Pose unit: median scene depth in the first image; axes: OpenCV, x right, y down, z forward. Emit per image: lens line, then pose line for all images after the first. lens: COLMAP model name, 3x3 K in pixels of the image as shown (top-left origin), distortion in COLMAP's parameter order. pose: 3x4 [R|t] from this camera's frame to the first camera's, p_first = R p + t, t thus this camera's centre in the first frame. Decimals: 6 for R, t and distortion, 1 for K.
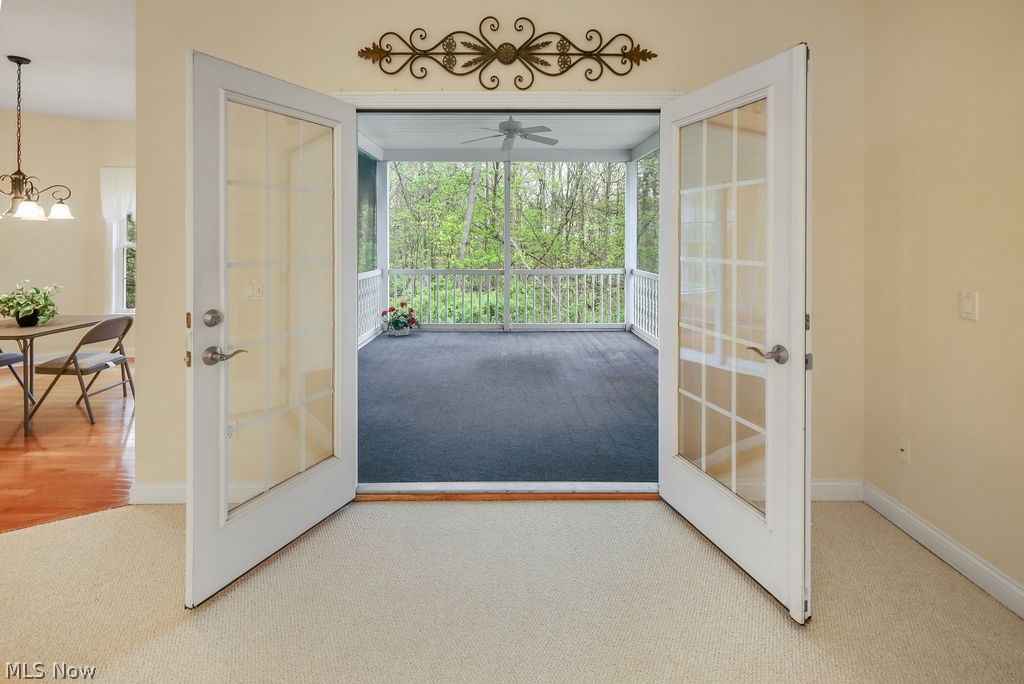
lens RADIAL K [[478.1, 0, 491.9], [0, 478.1, 239.2], [0, 0, 1]] dist [0.002966, 0.000762]
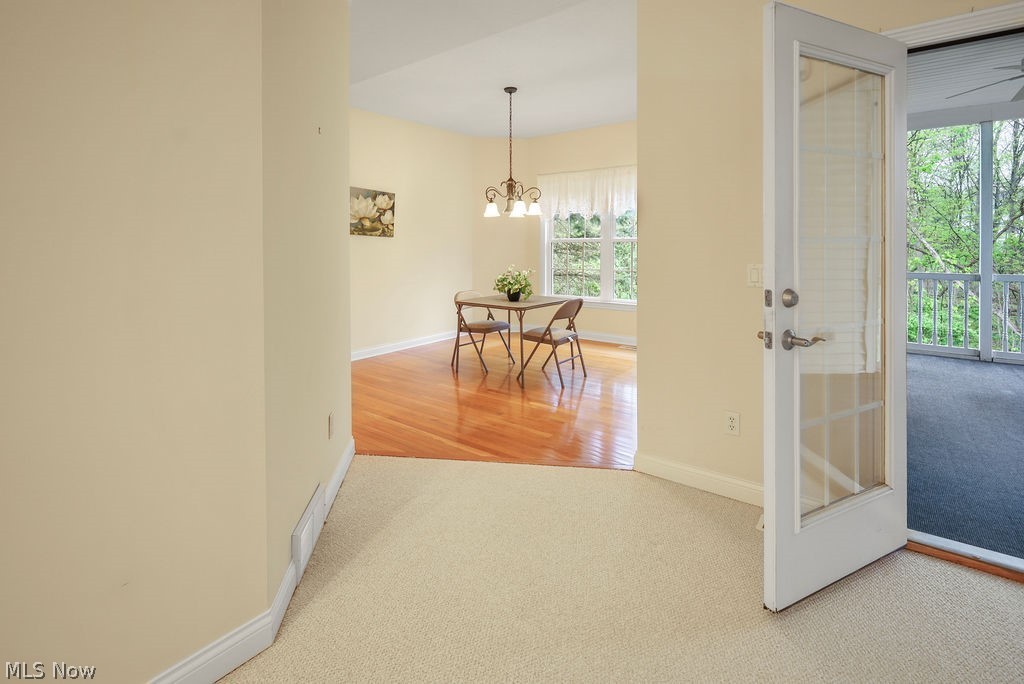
lens RADIAL K [[478.1, 0, 499.1], [0, 478.1, 246.7], [0, 0, 1]] dist [0.002966, 0.000762]
pose [[0.793759, -0.000723, -0.608231, -0.245750], [0.005979, 0.999960, 0.006615, 0.031060], [0.608202, -0.008887, 0.793732, -0.021400]]
